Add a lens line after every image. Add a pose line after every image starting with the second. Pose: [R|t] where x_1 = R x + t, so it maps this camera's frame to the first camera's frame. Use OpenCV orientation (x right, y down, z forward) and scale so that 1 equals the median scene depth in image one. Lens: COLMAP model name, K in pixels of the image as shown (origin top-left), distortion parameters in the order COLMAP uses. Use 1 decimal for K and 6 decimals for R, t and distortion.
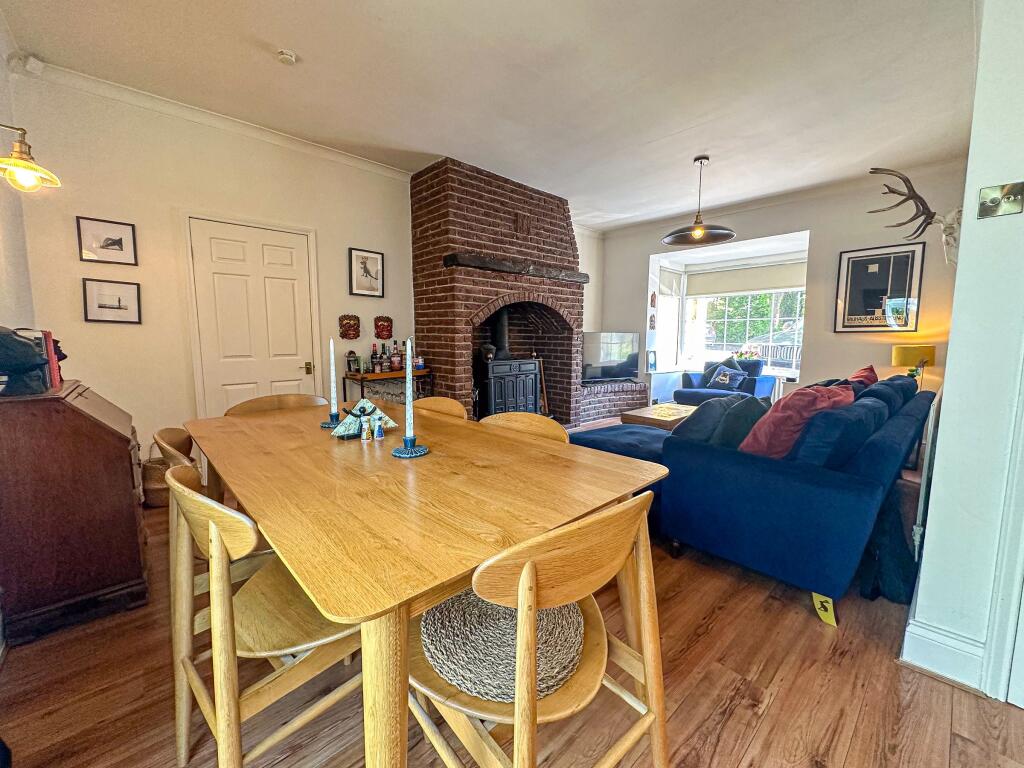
lens RADIAL K [[420.4, 0, 516.1], [0, 420.4, 381.4], [0, 0, 1]] dist [-0.001666, 0.000017]
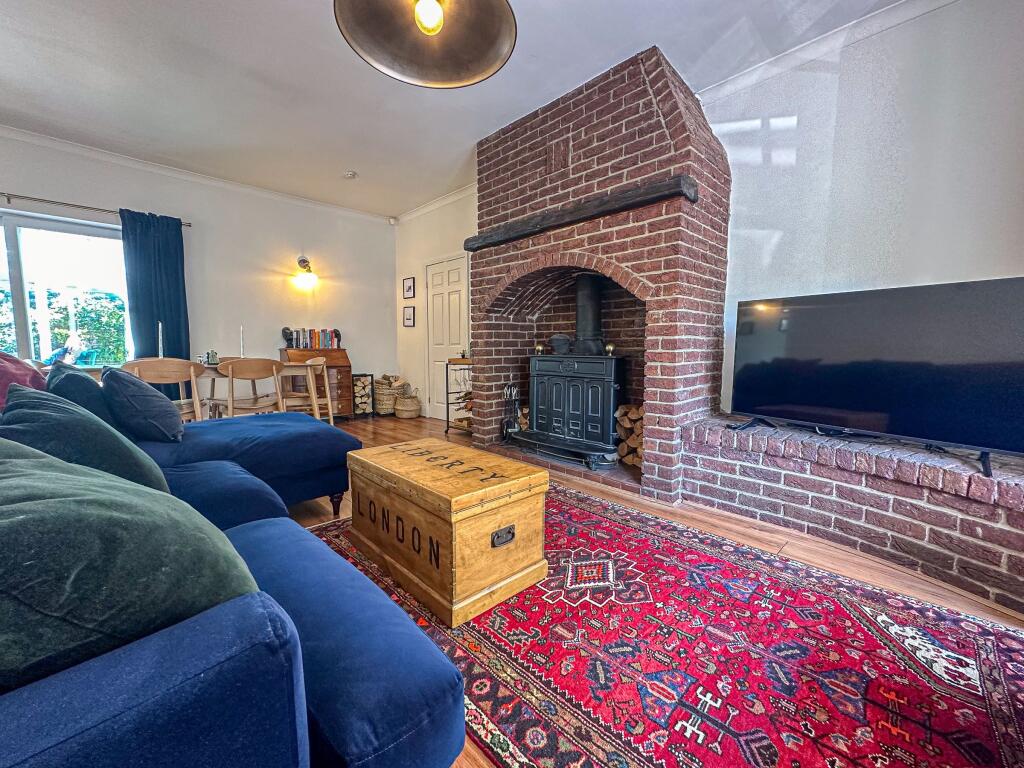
lens RADIAL K [[420.4, 0, 504.2], [0, 420.4, 383.7], [0, 0, 1]] dist [-0.001666, 0.000017]
pose [[-0.006415, 0.083675, -0.996472, 0.733807], [-0.108753, 0.990524, 0.083875, -0.053622], [0.994048, 0.108908, 0.002745, 0.951186]]
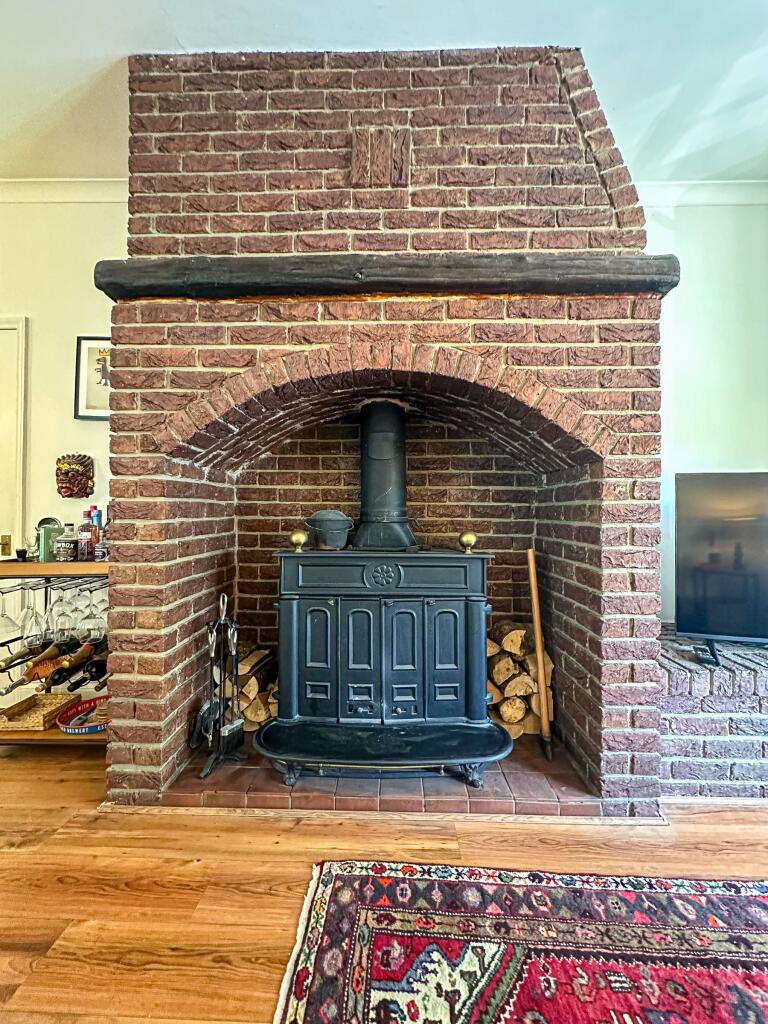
lens RADIAL K [[420.4, 0, 387.2], [0, 420.4, 510.0], [0, 0, 1]] dist [-0.001666, 0.000017]
pose [[0.712383, -0.008660, -0.701737, 0.260695], [-0.077883, 0.992772, -0.091316, -0.057978], [0.697456, 0.119705, 0.706560, 0.796186]]
